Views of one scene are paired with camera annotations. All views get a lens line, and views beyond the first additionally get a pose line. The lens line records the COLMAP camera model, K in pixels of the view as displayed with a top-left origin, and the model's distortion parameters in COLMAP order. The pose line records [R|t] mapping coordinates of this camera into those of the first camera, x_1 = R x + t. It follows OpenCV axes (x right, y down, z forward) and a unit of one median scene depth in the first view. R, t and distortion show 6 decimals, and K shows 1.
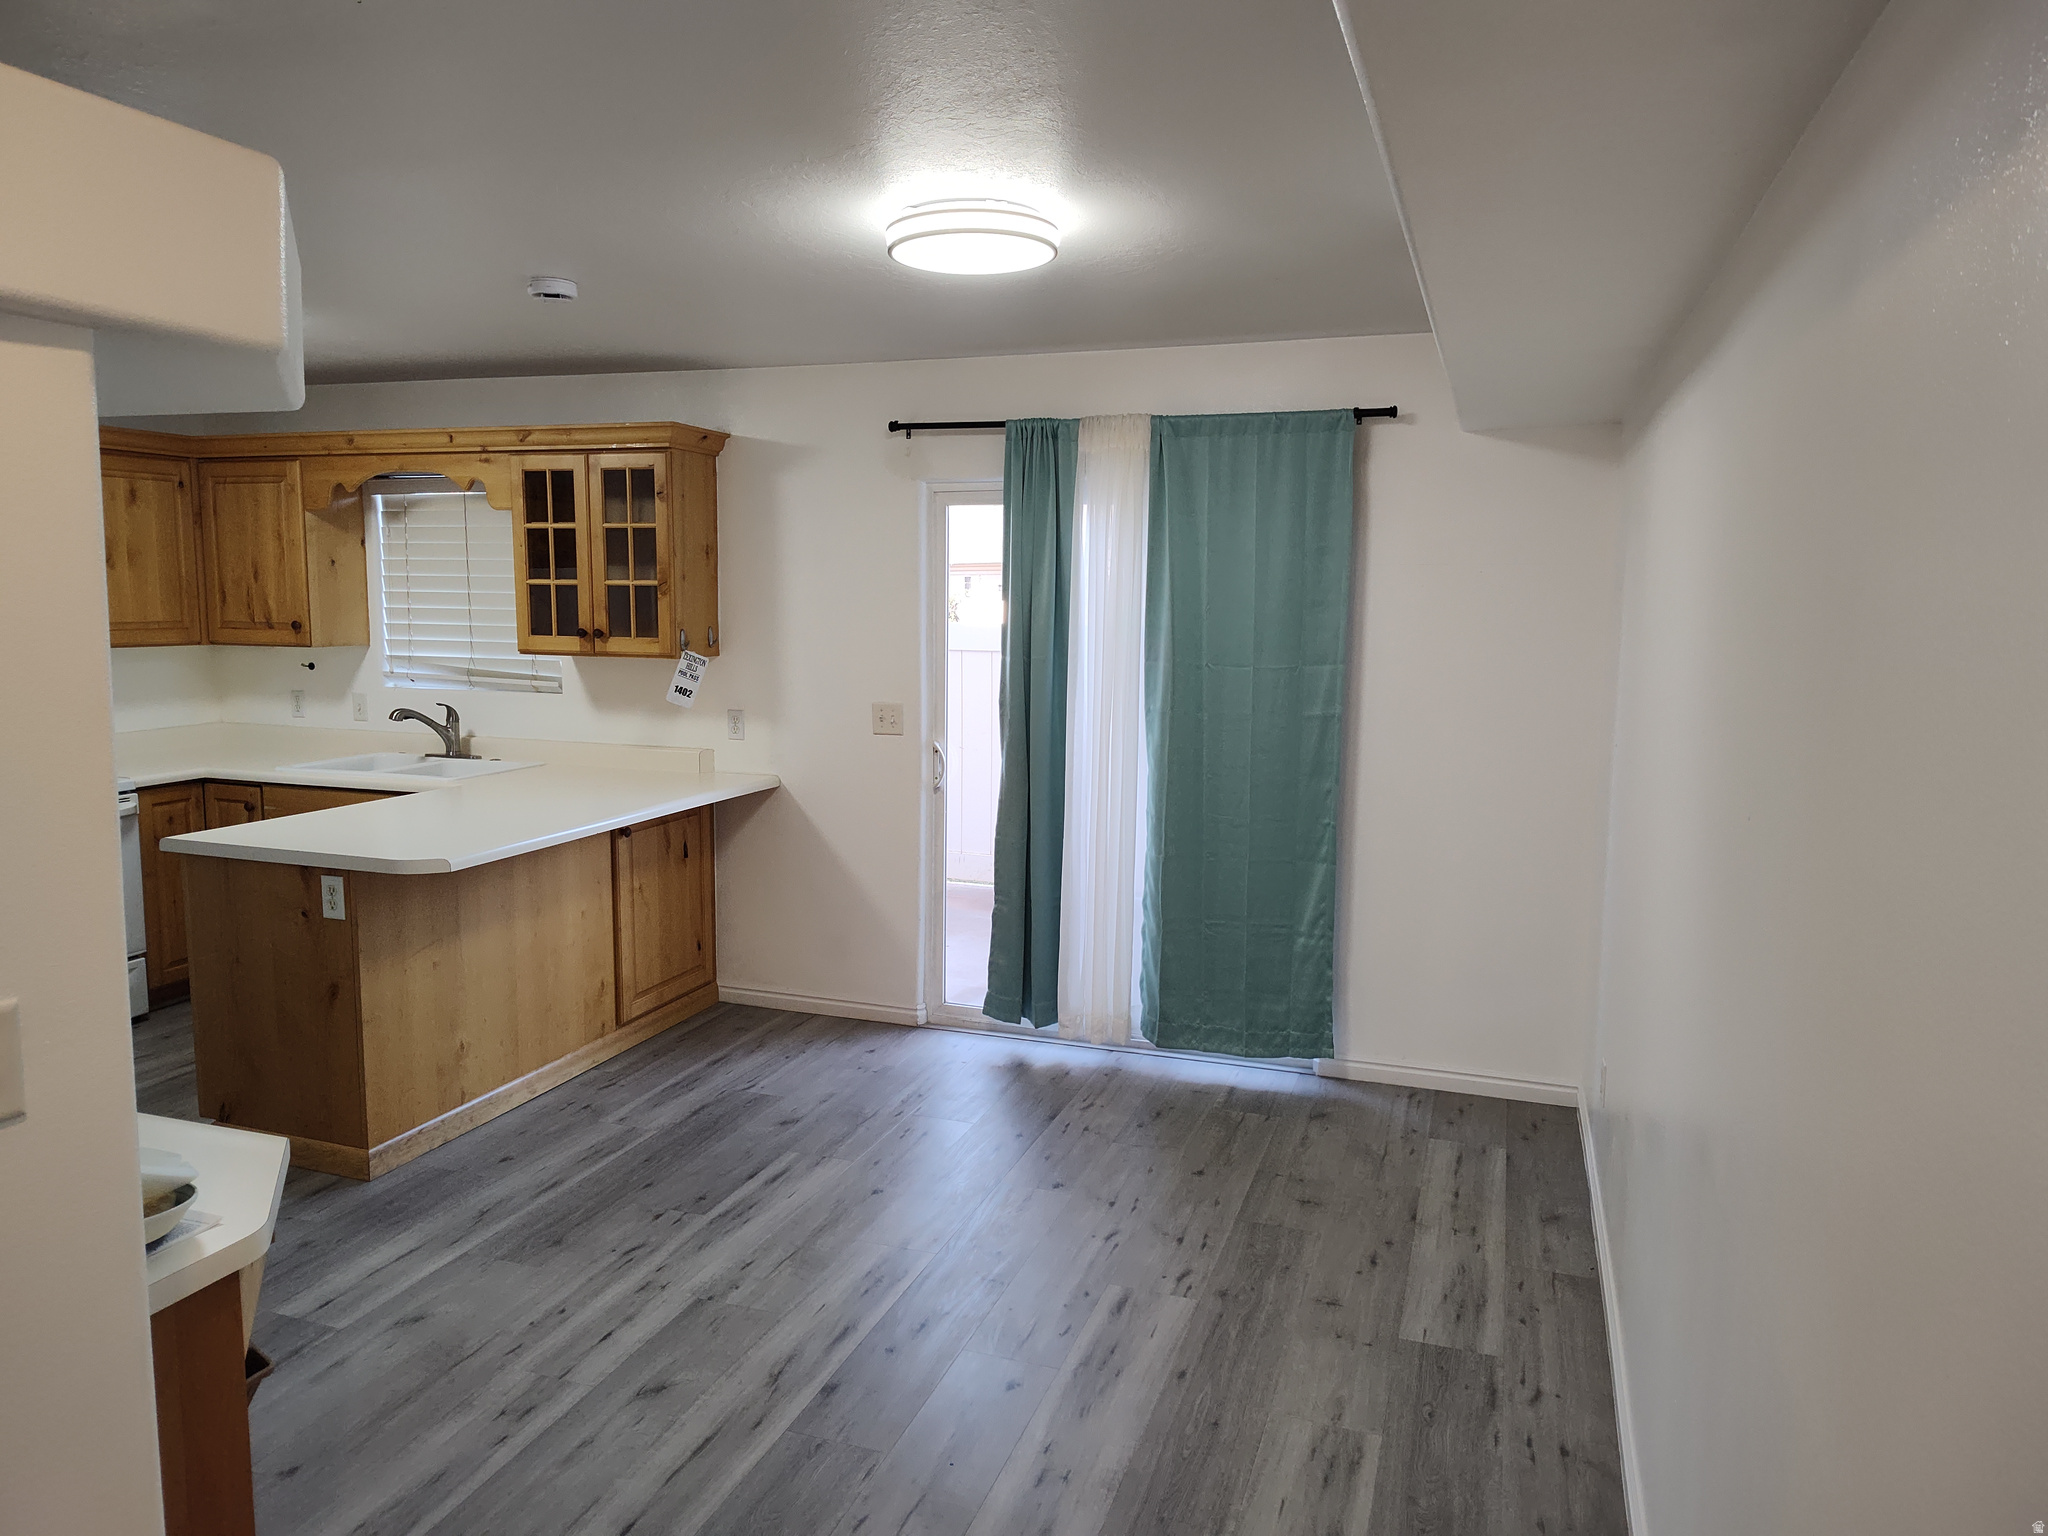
lens RADIAL K [[1394.0, 0, 1036.0], [0, 1394.0, 763.4], [0, 0, 1]] dist [0.050216, -0.048812]
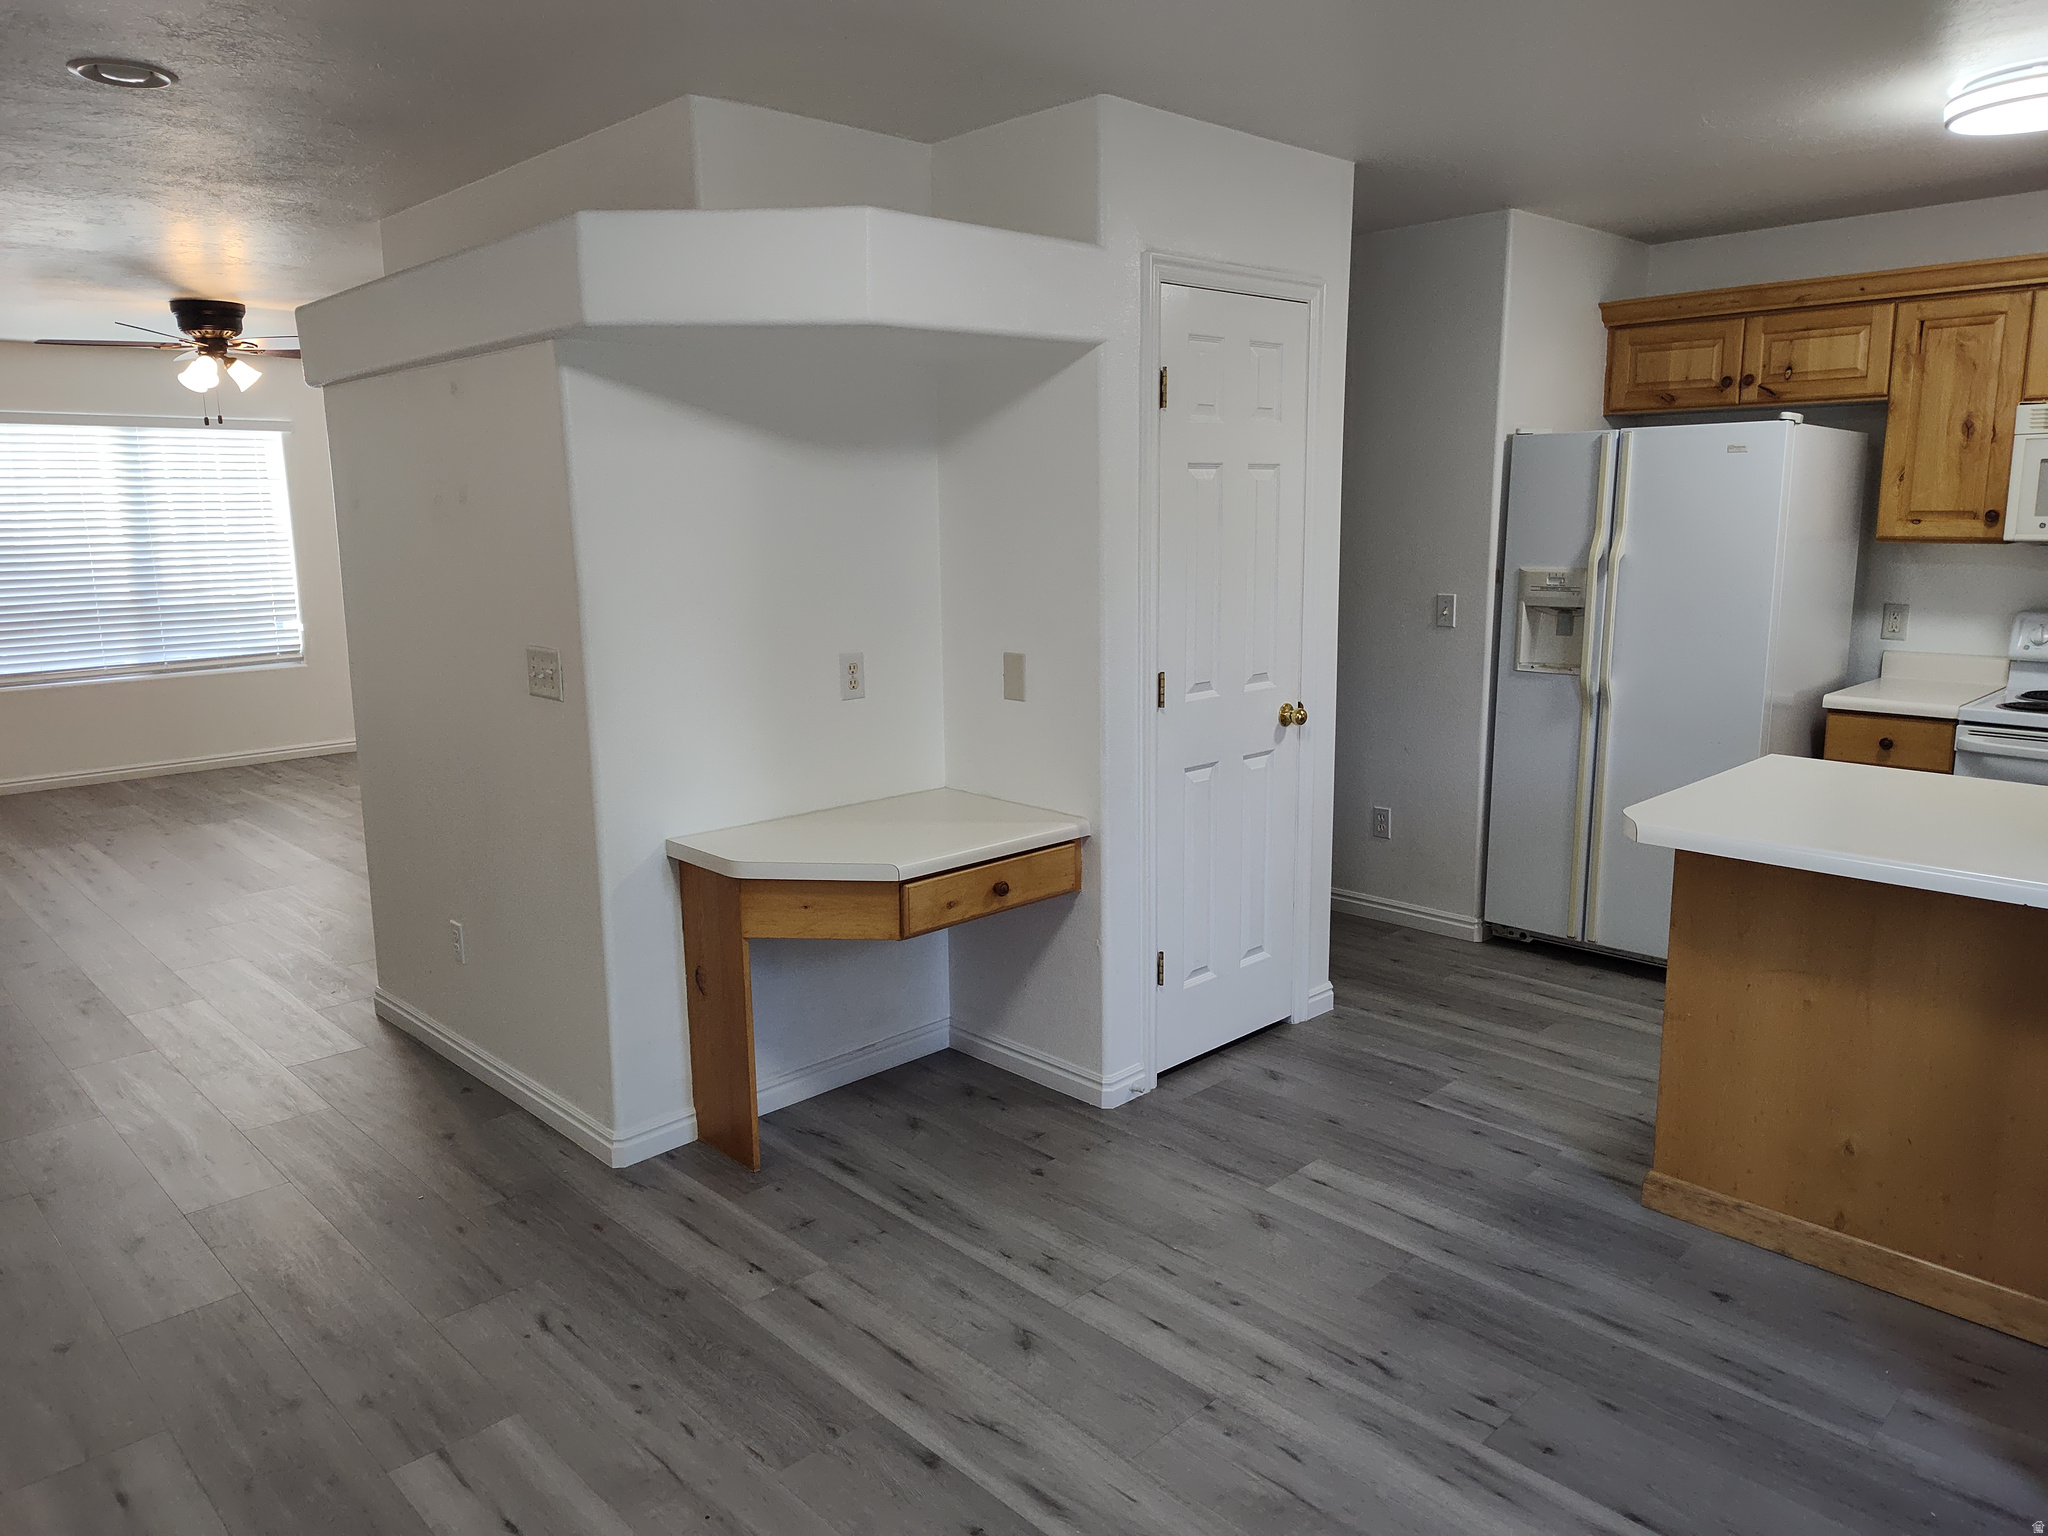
lens RADIAL K [[1394.0, 0, 1030.3], [0, 1394.0, 759.5], [0, 0, 1]] dist [0.050216, -0.048812]
pose [[-0.463721, 0.153410, -0.872599, 0.265050], [-0.098839, 0.969789, 0.223023, -0.070827], [0.880451, 0.189667, -0.434549, 0.757968]]
